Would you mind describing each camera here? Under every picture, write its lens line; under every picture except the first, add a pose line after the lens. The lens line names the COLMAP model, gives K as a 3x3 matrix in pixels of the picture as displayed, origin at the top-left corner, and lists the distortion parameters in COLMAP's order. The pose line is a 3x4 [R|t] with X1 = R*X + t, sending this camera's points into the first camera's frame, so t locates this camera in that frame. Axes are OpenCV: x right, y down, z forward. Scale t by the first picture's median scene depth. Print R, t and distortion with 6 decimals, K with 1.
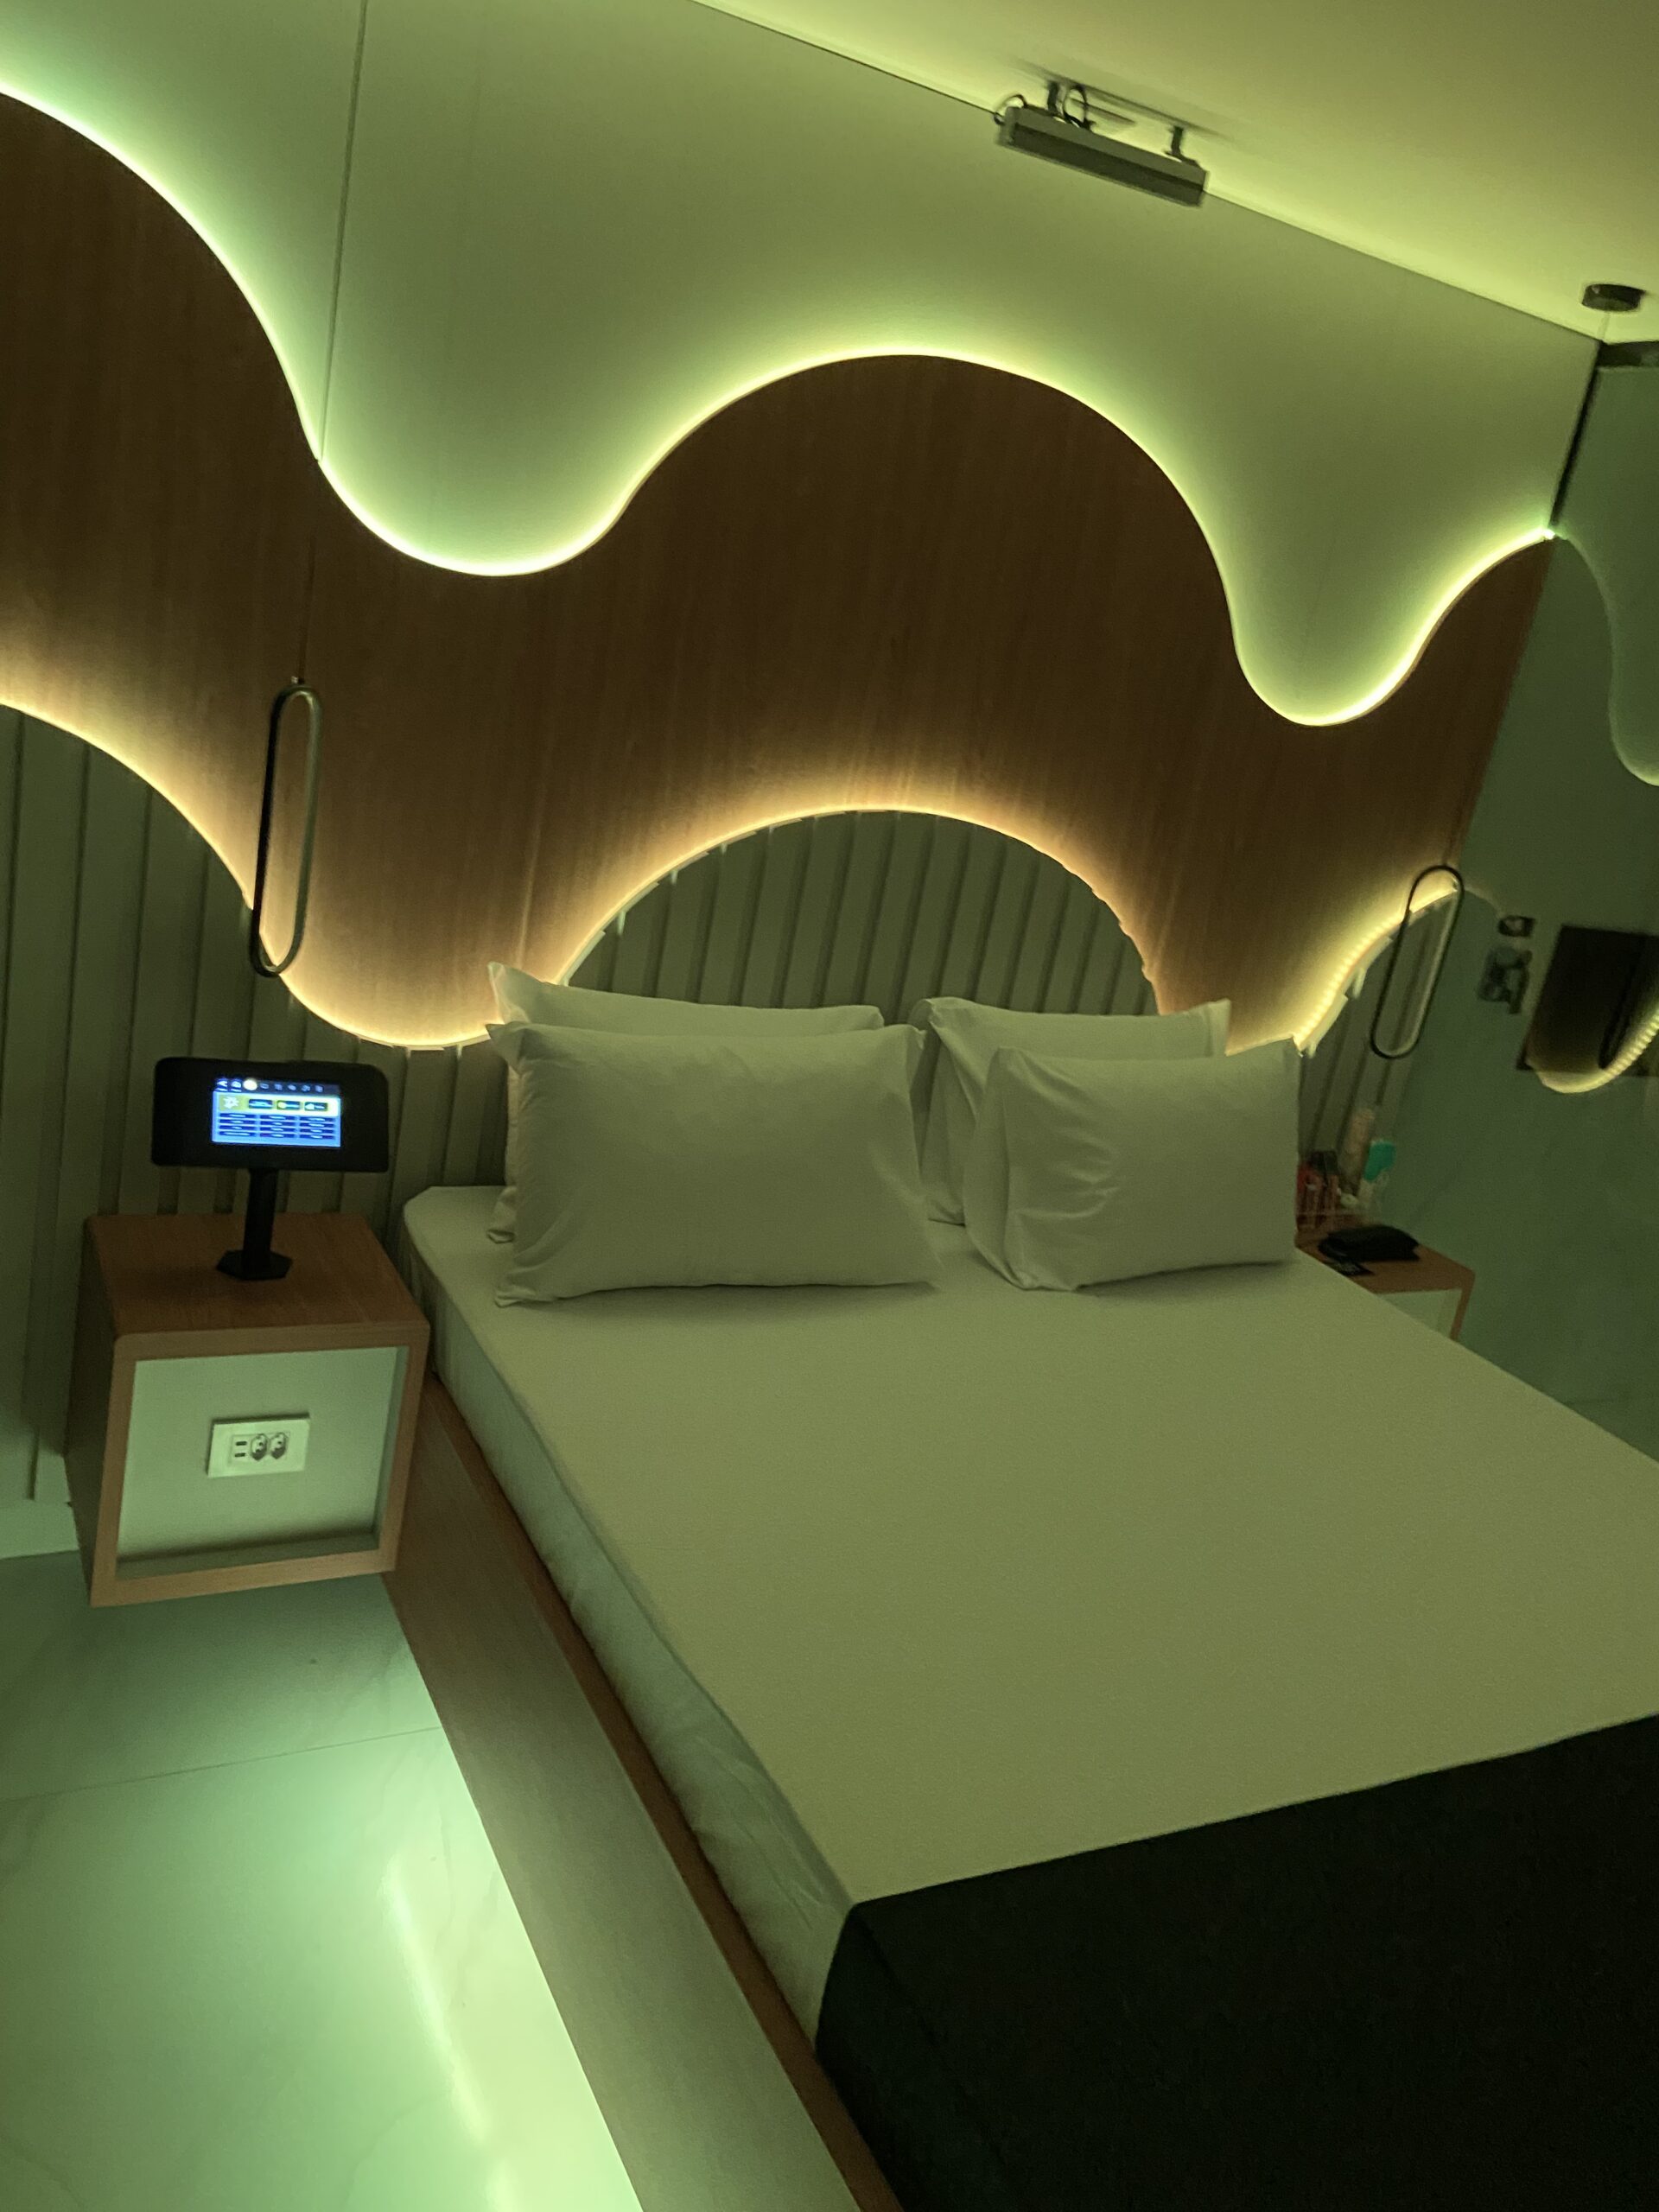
lens RADIAL K [[1659.1, 0, 810.1], [0, 1659.1, 1070.9], [0, 0, 1]] dist [0.106654, -0.127264]
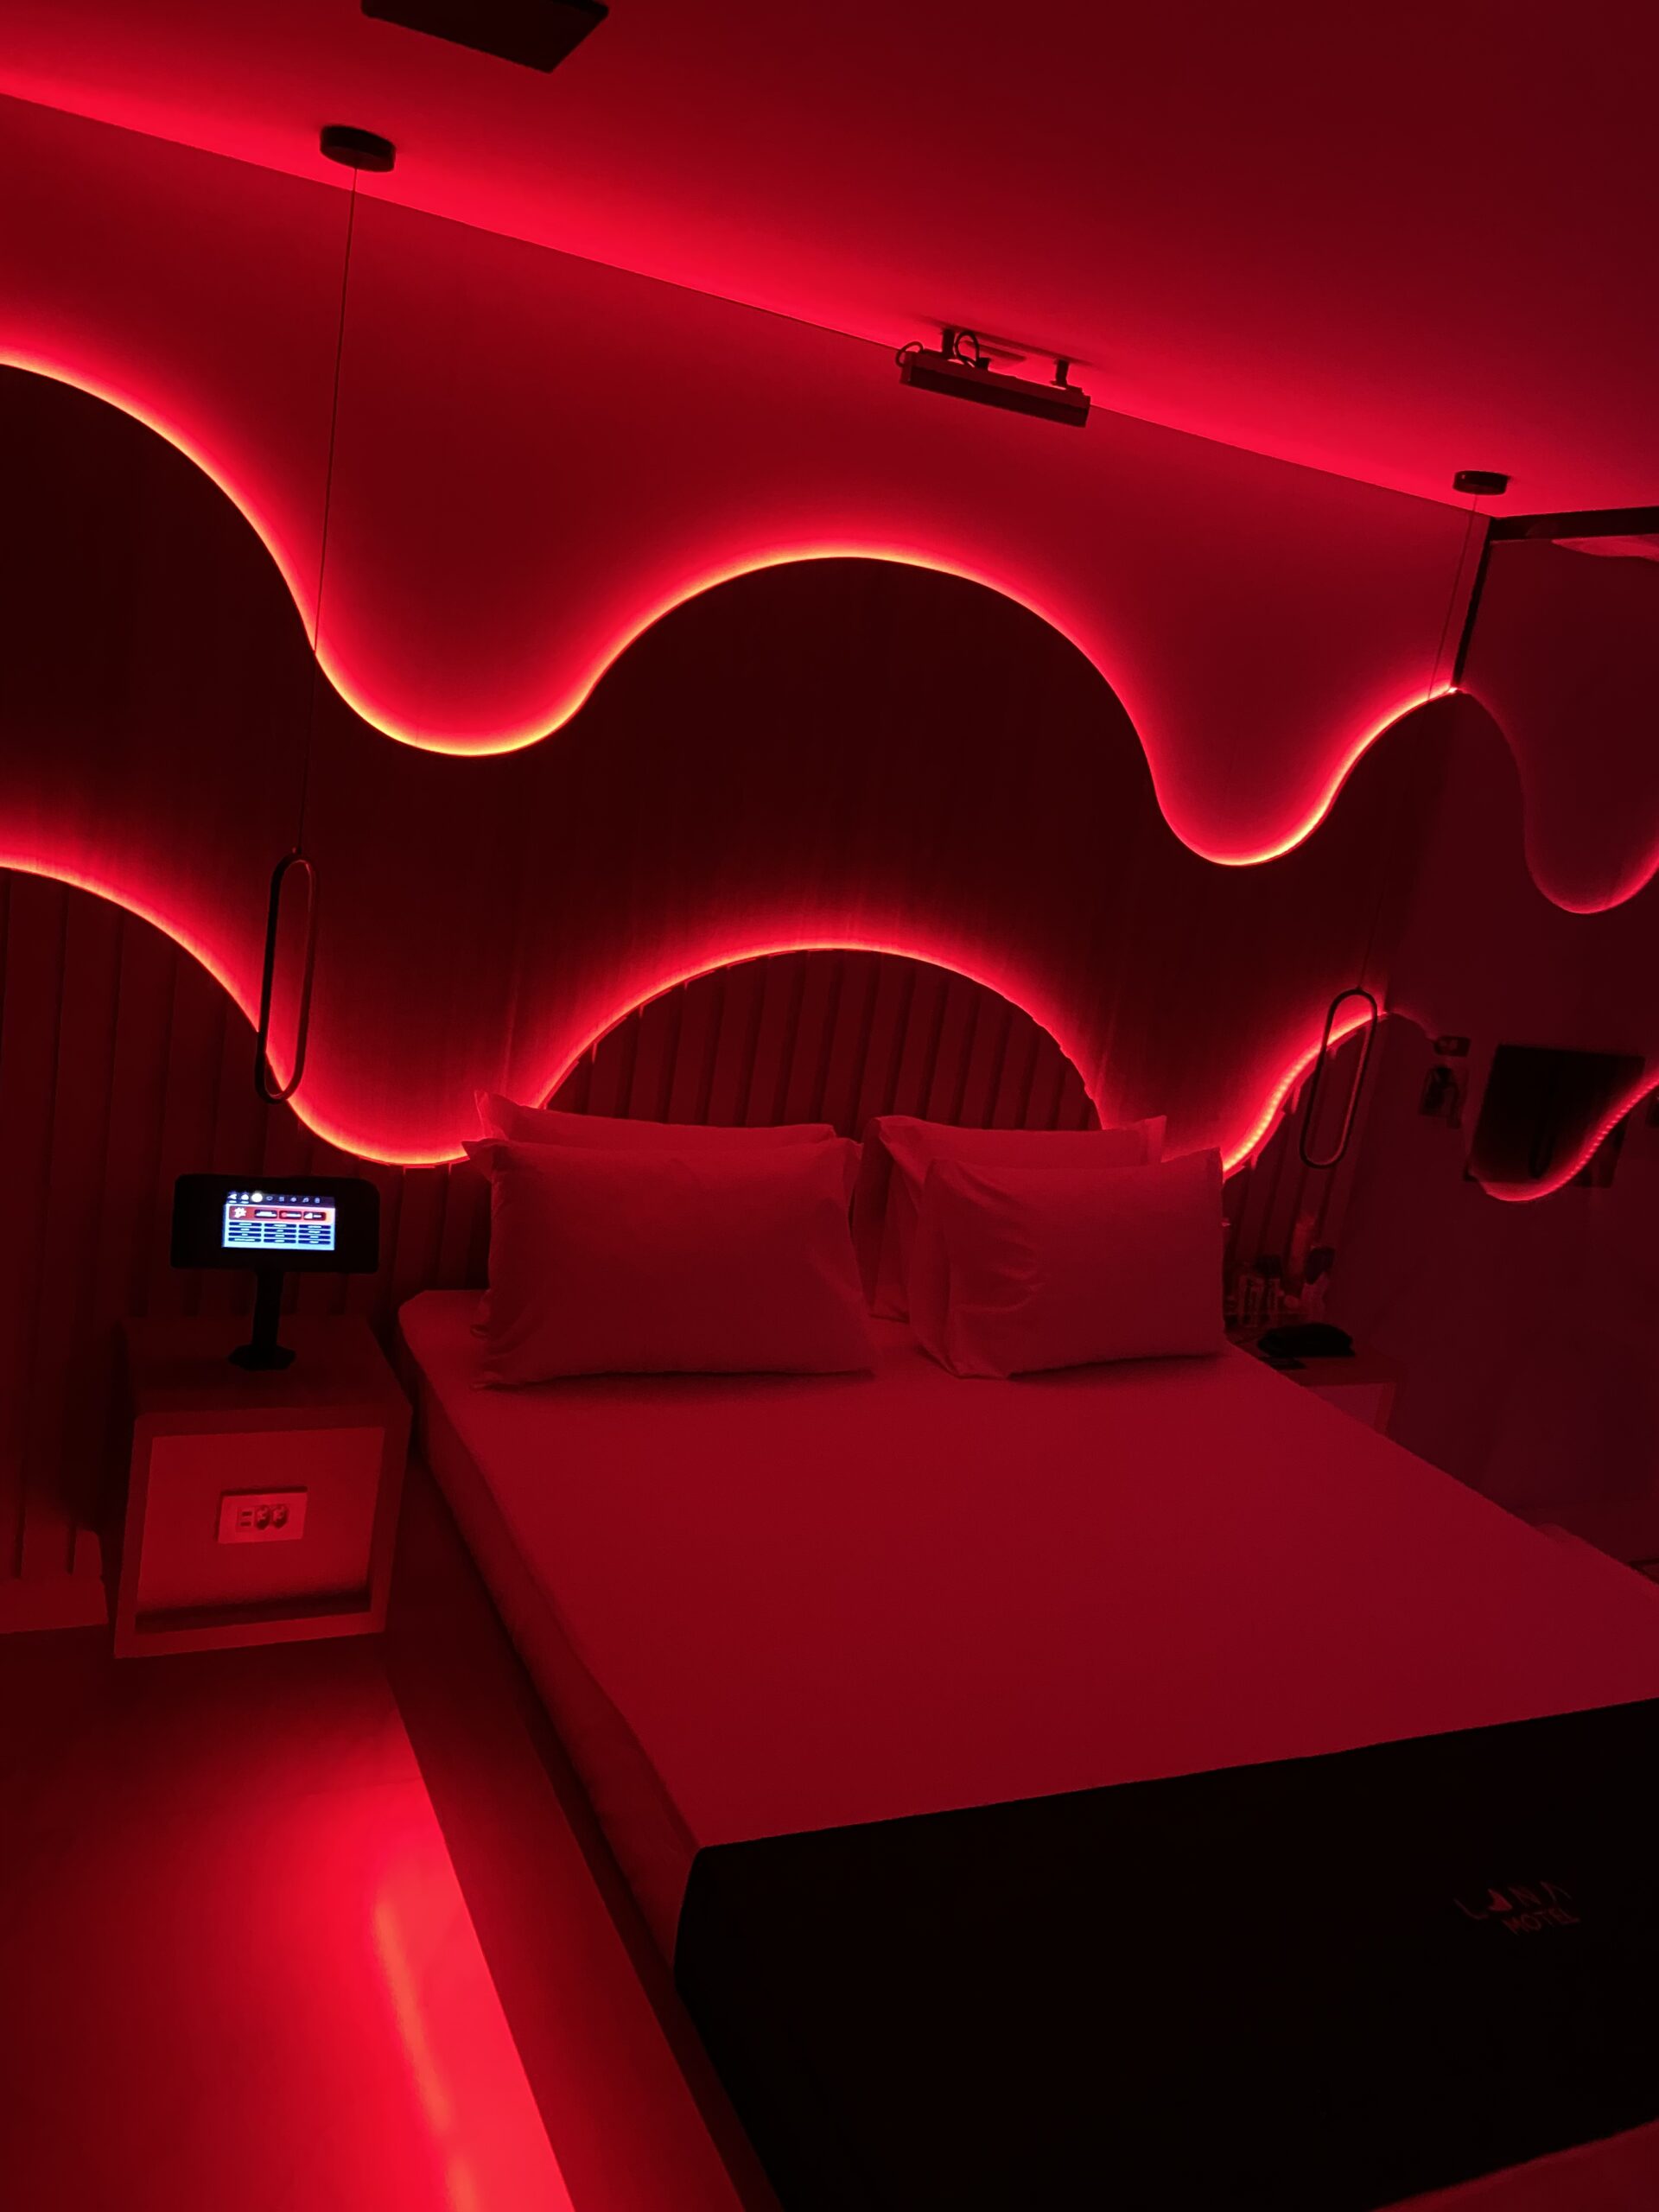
lens RADIAL K [[1659.1, 0, 822.7], [0, 1659.1, 1103.1], [0, 0, 1]] dist [0.106654, -0.127264]
pose [[0.999169, -0.017066, -0.037020, 0.087176], [0.014617, 0.997748, -0.065455, 0.022335], [0.038053, 0.064859, 0.997169, -0.122256]]
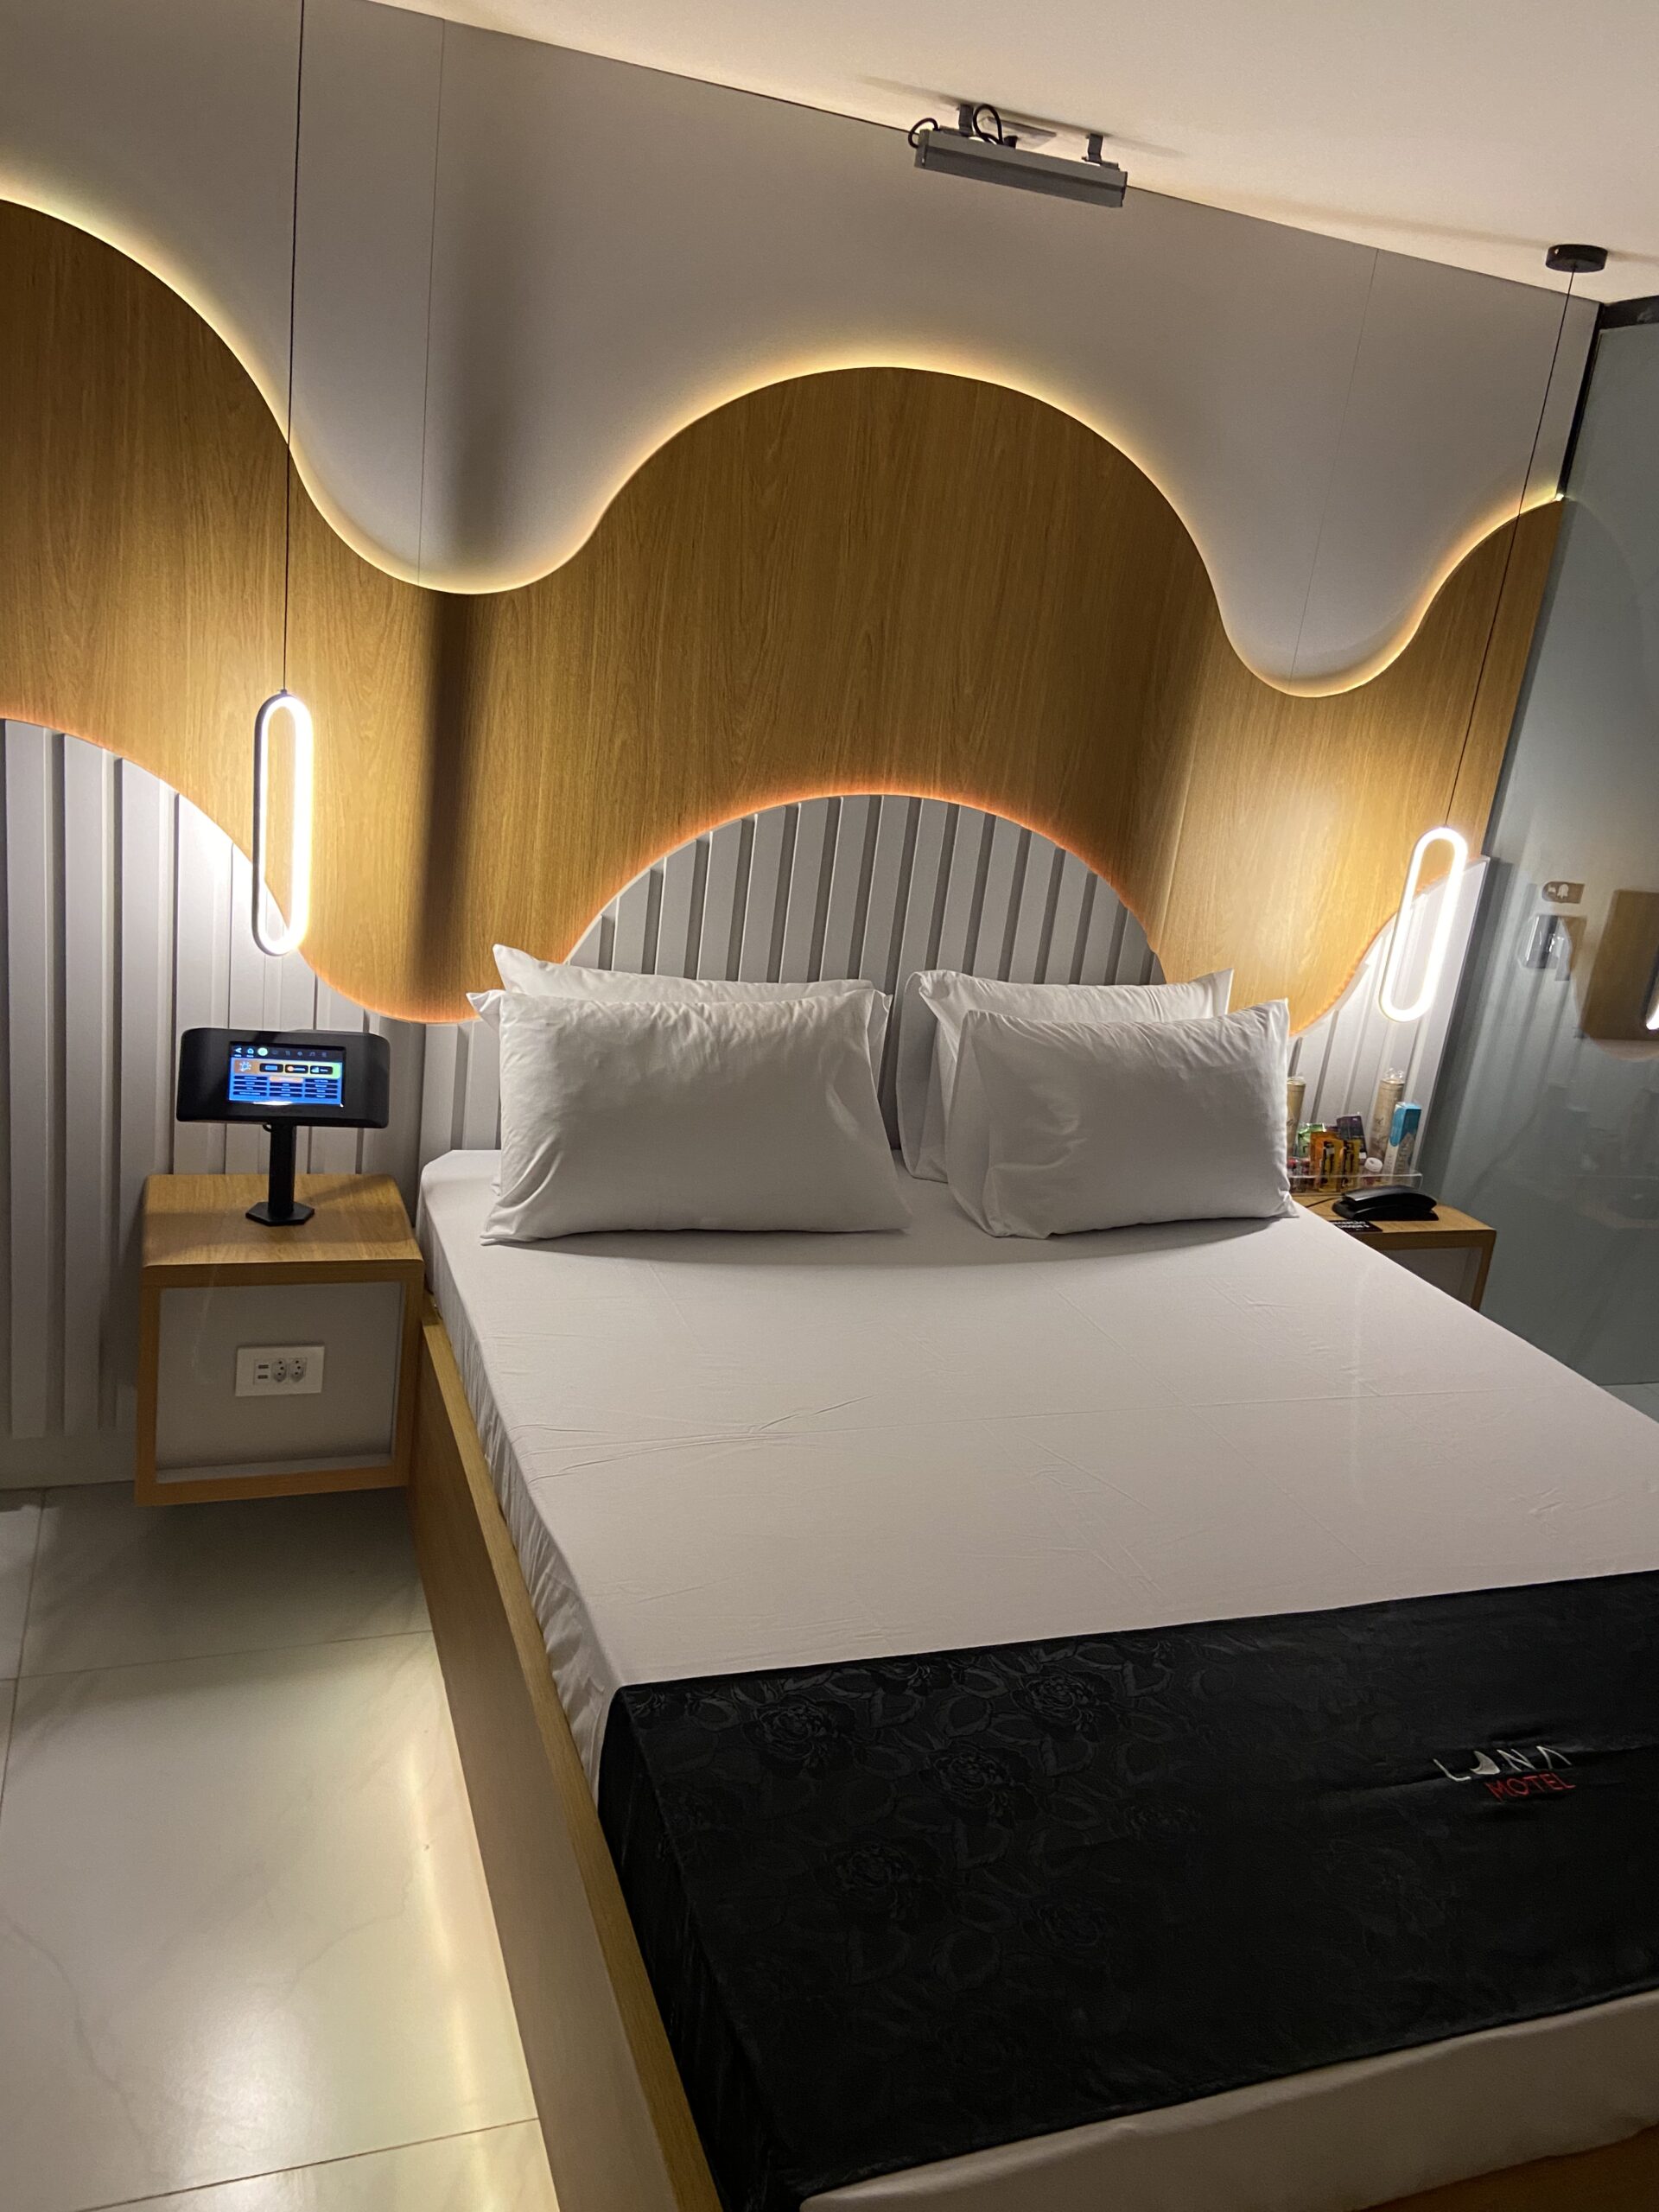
lens RADIAL K [[1659.1, 0, 831.9], [0, 1659.1, 1098.8], [0, 0, 1]] dist [0.106654, -0.127264]
pose [[0.991608, -0.024165, -0.127002, 0.172810], [0.023347, 0.999696, -0.007926, 0.052346], [0.127155, 0.004894, 0.991871, -0.071744]]
